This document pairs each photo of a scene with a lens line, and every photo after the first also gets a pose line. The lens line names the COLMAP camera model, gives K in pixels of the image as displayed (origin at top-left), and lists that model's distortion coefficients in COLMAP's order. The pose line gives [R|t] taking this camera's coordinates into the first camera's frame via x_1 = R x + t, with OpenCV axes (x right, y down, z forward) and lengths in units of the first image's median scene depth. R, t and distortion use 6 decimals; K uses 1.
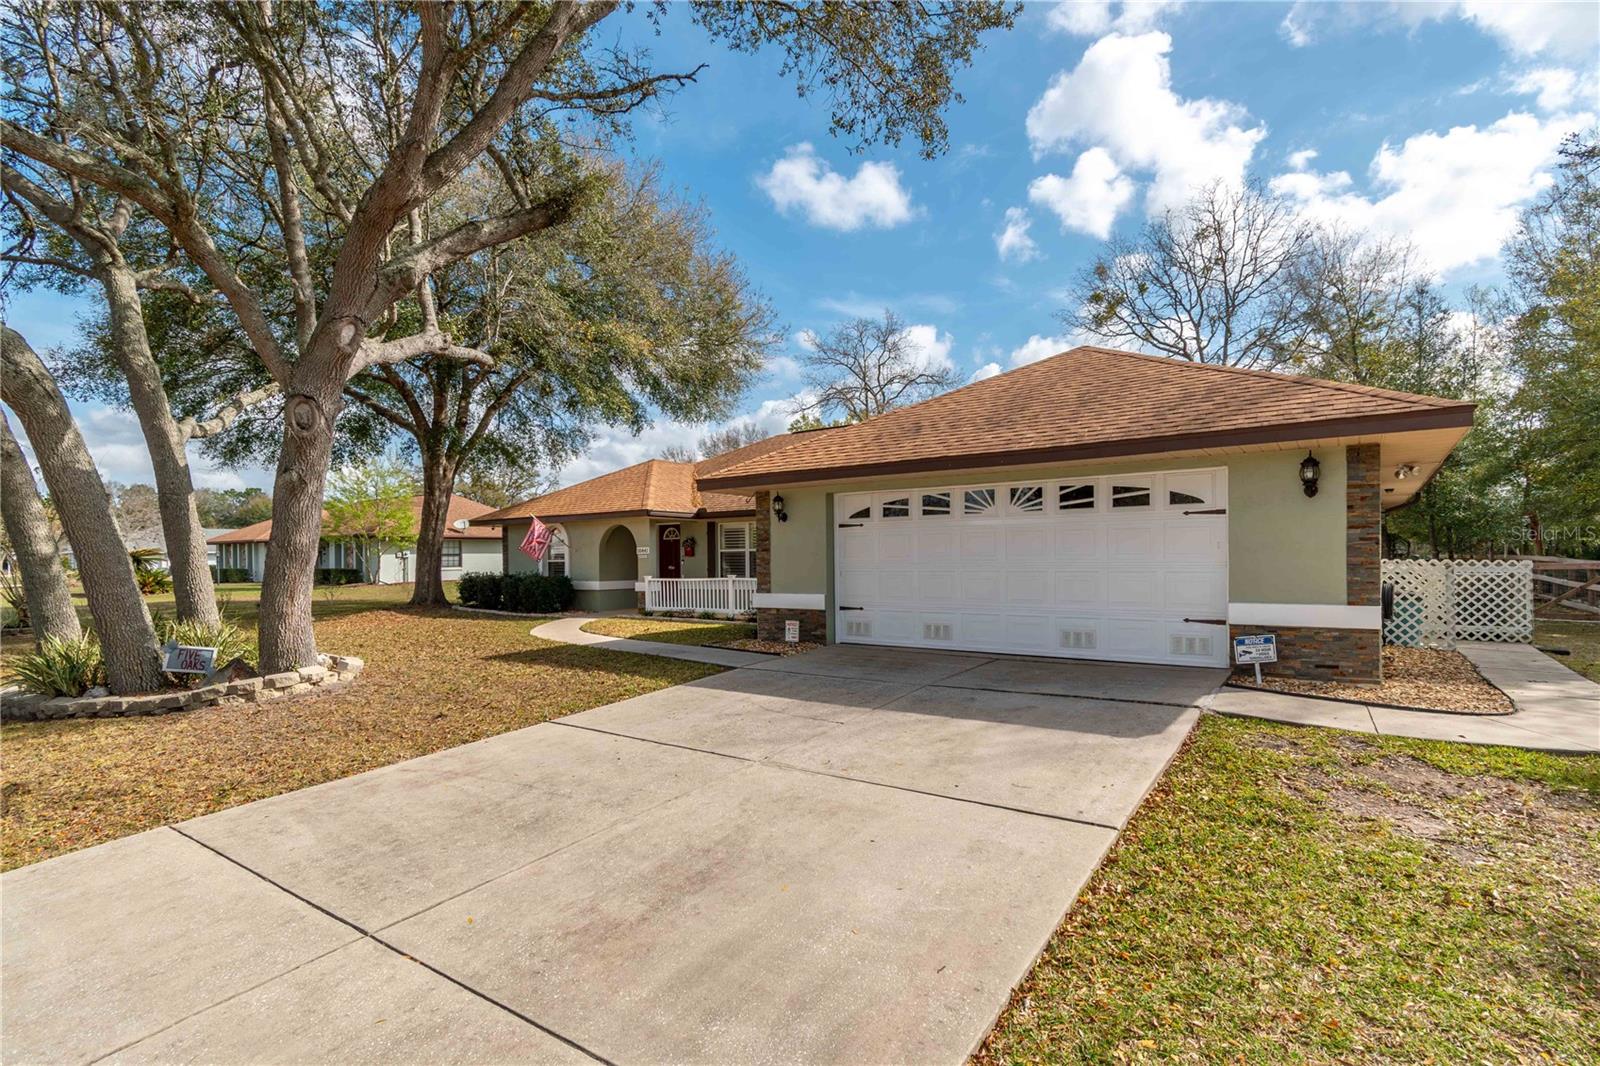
lens RADIAL K [[757.3, 0, 803.3], [0, 757.3, 540.6], [0, 0, 1]] dist [0.001917, -0.000111]
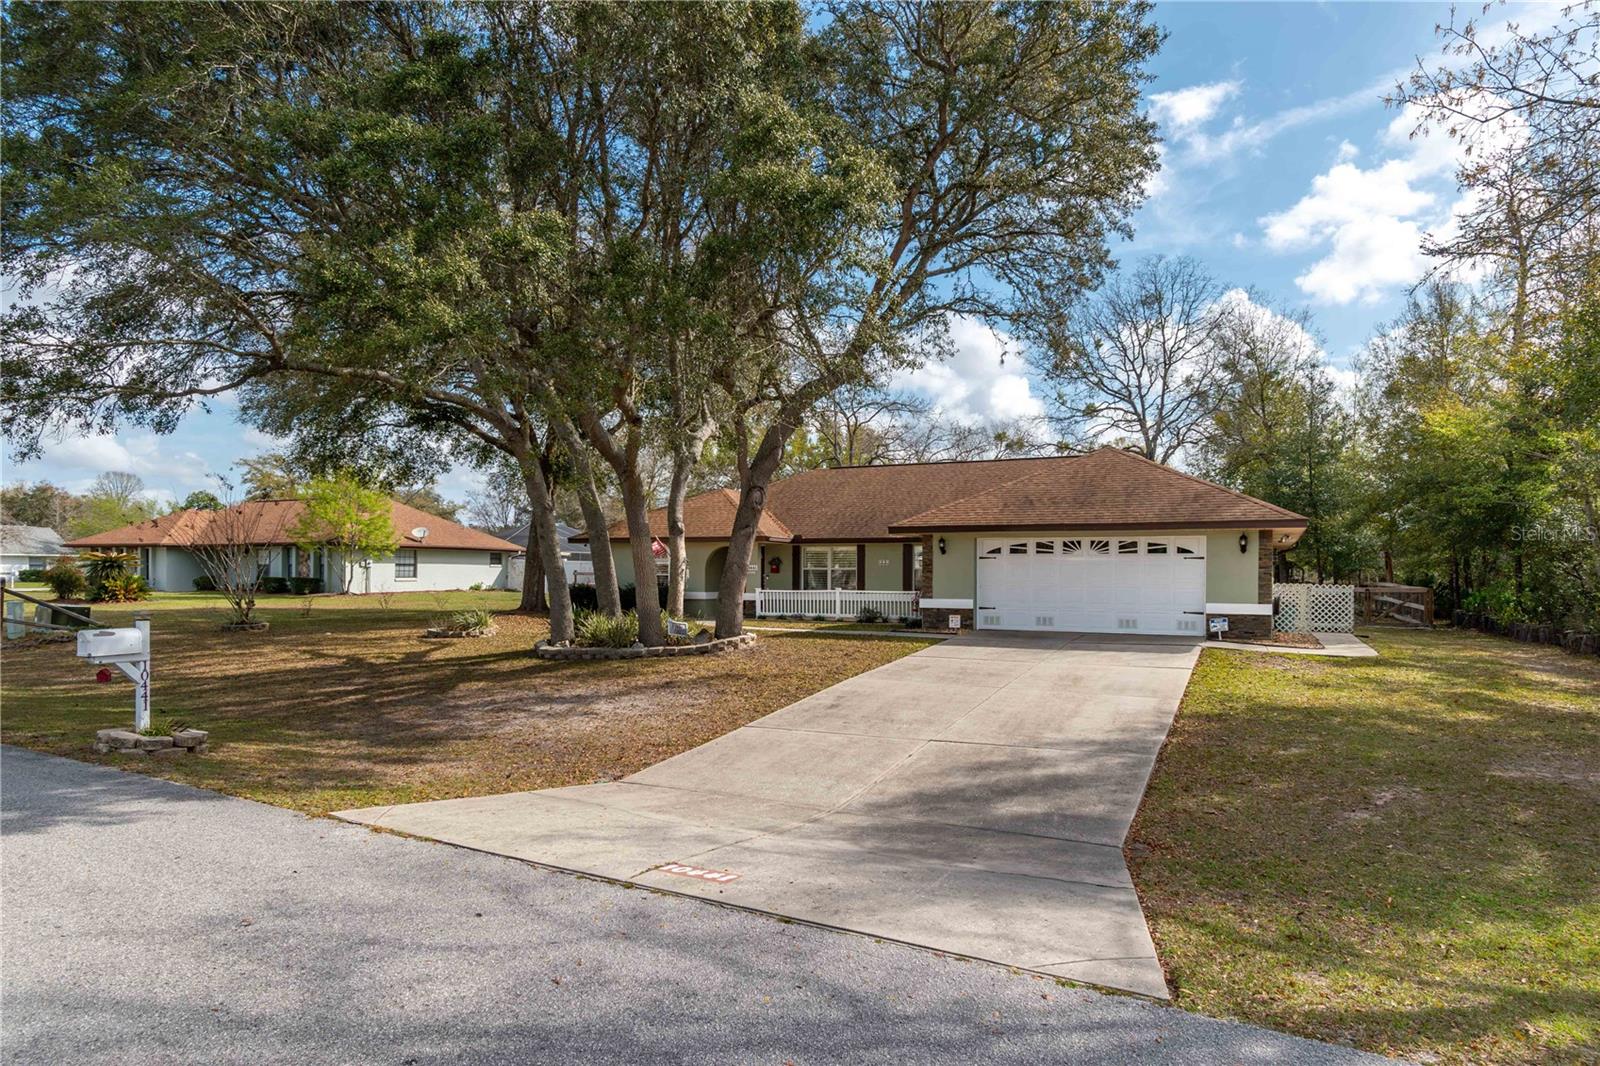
lens RADIAL K [[955.9, 0, 798.3], [0, 955.9, 536.7], [0, 0, 1]] dist [-0.003674, -0.000313]
pose [[0.984020, 0.023813, 0.176457, -0.722343], [-0.021079, 0.999627, -0.017353, -0.021631], [-0.176804, 0.013356, 0.984155, -0.990887]]
